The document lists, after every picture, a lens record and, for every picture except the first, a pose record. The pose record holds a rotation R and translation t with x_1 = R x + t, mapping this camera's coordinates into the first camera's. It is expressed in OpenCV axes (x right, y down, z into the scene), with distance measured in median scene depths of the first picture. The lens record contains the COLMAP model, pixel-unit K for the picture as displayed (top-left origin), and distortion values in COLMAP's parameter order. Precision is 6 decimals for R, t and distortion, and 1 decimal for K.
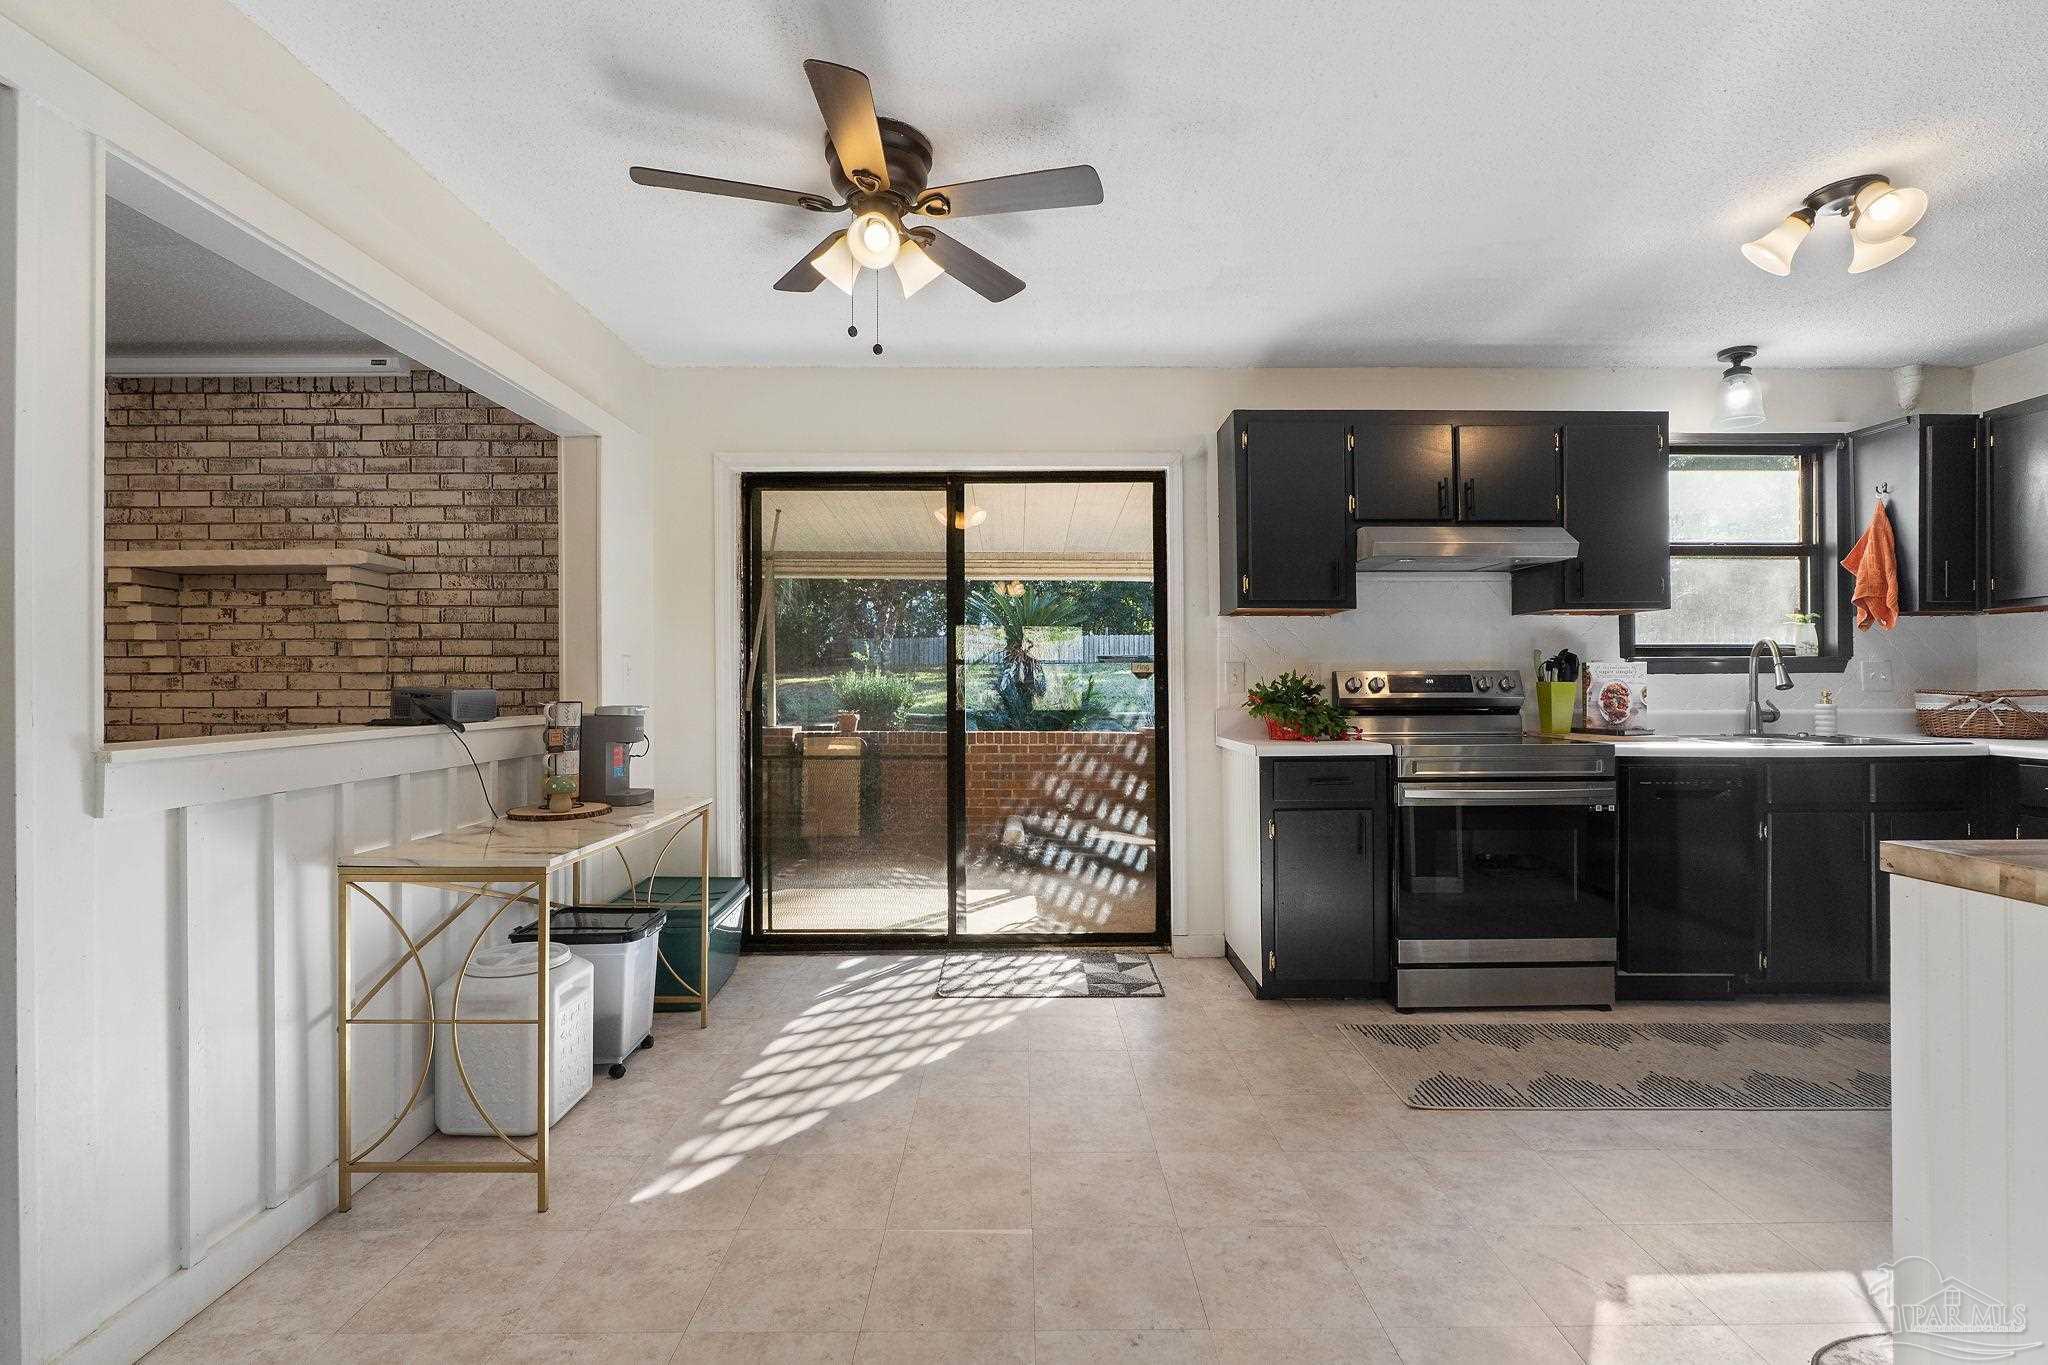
lens RADIAL K [[903.8, 0, 1028.4], [0, 903.8, 679.7], [0, 0, 1]] dist [-0.010227, -0.000527]
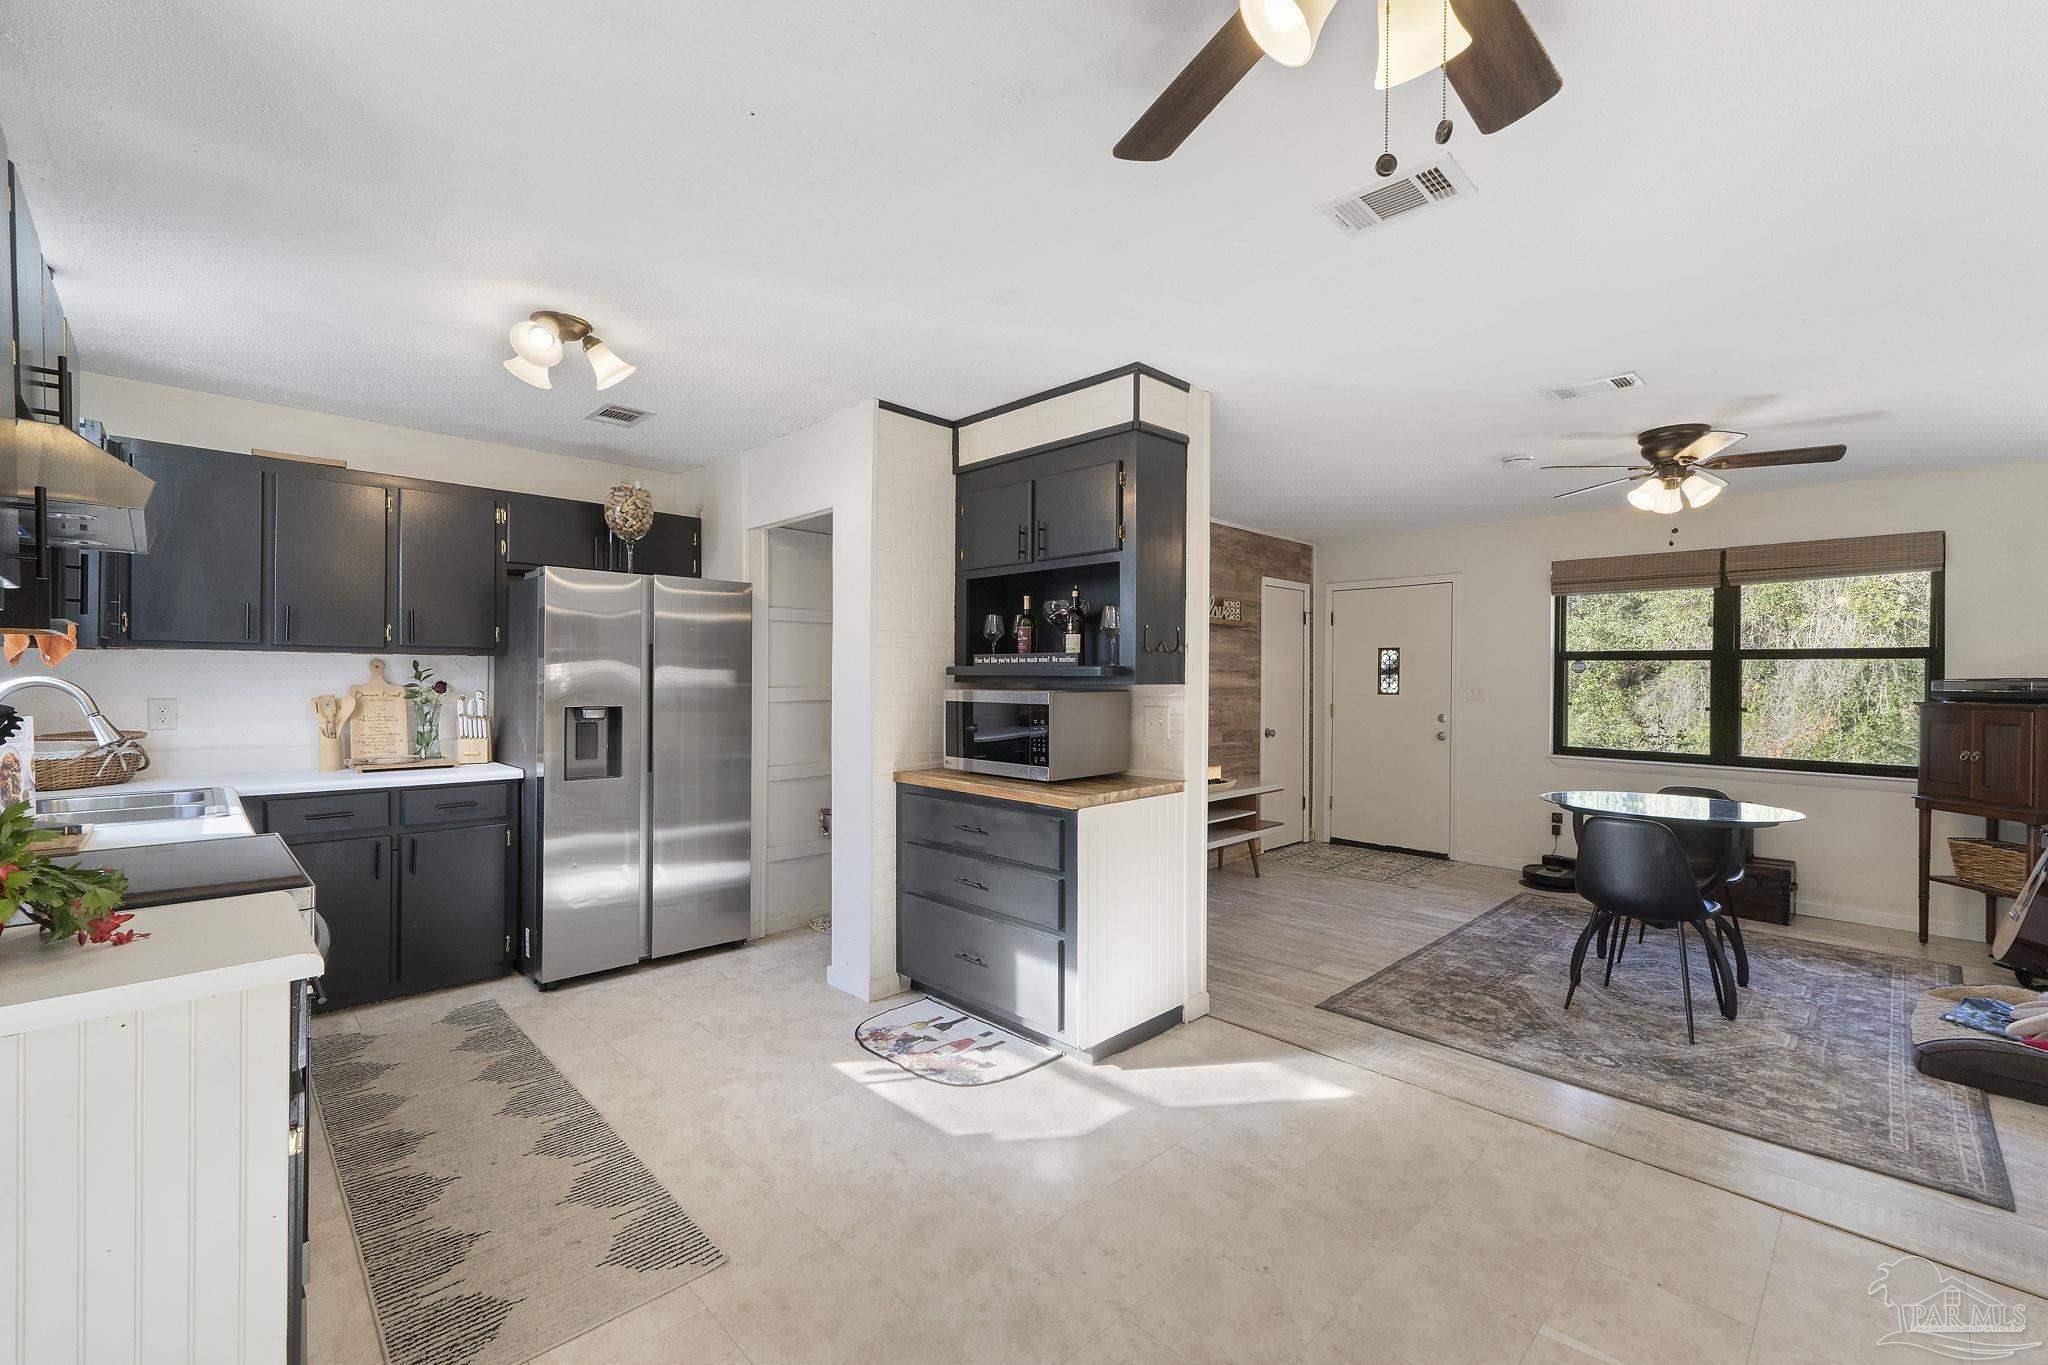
lens RADIAL K [[851.6, 0, 1026.1], [0, 851.6, 680.8], [0, 0, 1]] dist [0.000256, 0.000079]
pose [[-0.692444, -0.003747, 0.721462, -0.230283], [-0.004218, 0.999990, 0.001145, -0.047194], [-0.721460, -0.002251, -0.692453, 0.894442]]
